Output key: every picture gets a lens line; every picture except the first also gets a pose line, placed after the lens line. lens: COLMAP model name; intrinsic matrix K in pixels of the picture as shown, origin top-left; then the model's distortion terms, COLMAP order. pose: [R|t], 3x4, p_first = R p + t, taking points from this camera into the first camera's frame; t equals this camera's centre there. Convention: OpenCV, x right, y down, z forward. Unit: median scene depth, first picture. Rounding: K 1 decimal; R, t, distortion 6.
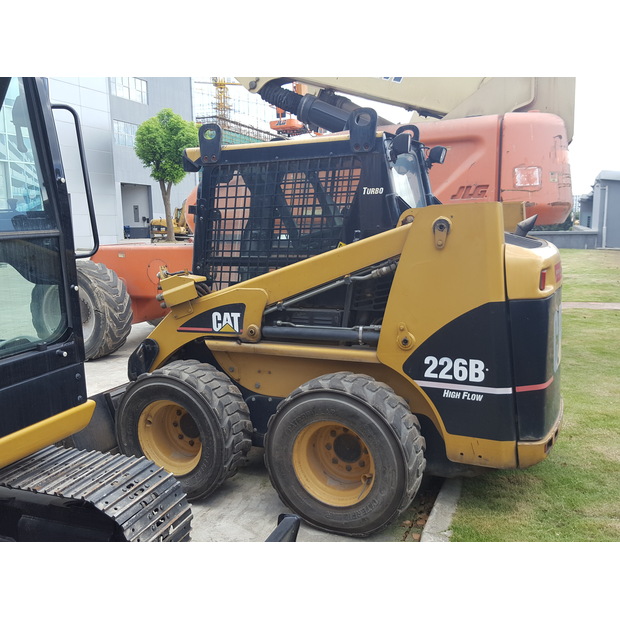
lens RADIAL K [[611.5, 0, 306.3], [0, 611.5, 318.2], [0, 0, 1]] dist [0.136924, -0.287037]
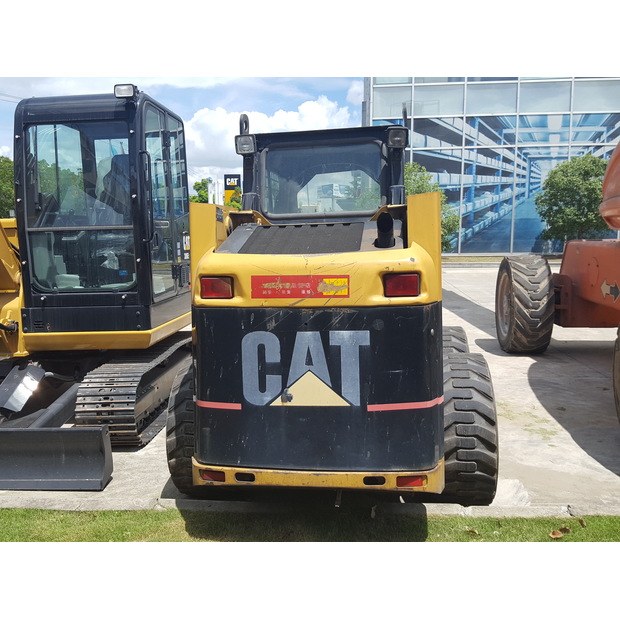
lens RADIAL K [[612.1, 0, 307.5], [0, 612.1, 310.4], [0, 0, 1]] dist [0.163563, -0.294710]
pose [[0.302221, 0.141852, -0.942624, 1.184266], [-0.141565, 0.984579, 0.102778, -0.131613], [0.942667, 0.102381, 0.317642, 0.797758]]
